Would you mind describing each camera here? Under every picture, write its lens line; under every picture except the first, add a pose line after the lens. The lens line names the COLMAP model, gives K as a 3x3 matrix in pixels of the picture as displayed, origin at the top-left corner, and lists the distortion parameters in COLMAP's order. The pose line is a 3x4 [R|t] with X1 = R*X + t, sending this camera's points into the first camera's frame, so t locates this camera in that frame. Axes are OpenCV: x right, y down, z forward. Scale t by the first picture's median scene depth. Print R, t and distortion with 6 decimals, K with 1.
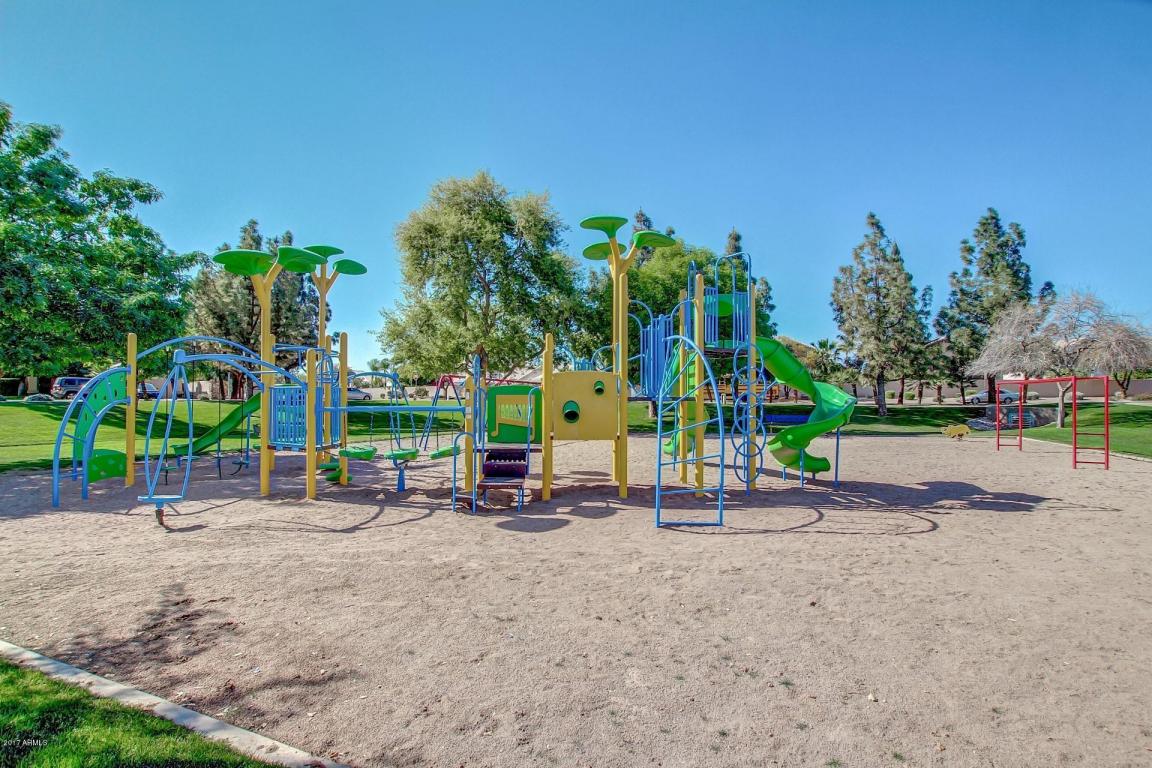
lens RADIAL K [[537.5, 0, 576.0], [0, 537.5, 384.0], [0, 0, 1]] dist [-0.019266, 0.000216]
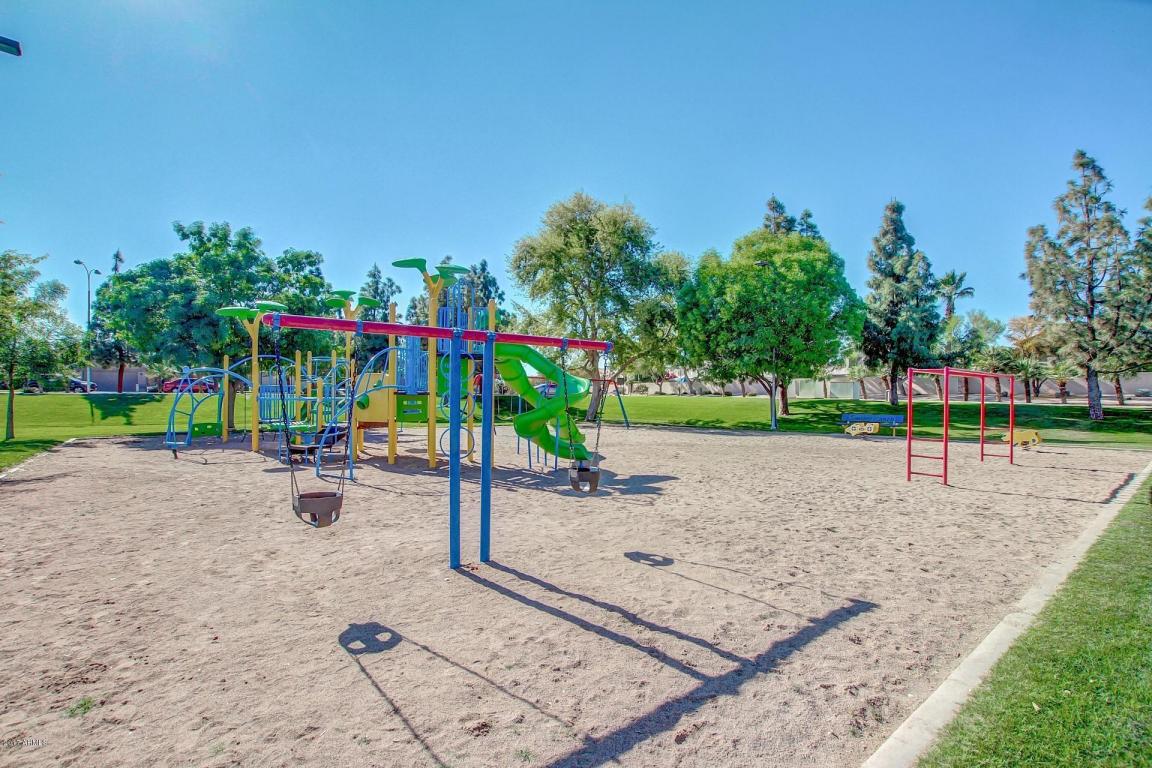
lens RADIAL K [[537.5, 0, 576.0], [0, 537.5, 384.0], [0, 0, 1]] dist [-0.019266, 0.000216]
pose [[0.879434, -0.004912, -0.475996, 0.279559], [0.008649, 0.999947, 0.005660, -0.000841], [0.475942, -0.009094, 0.879429, 0.002284]]
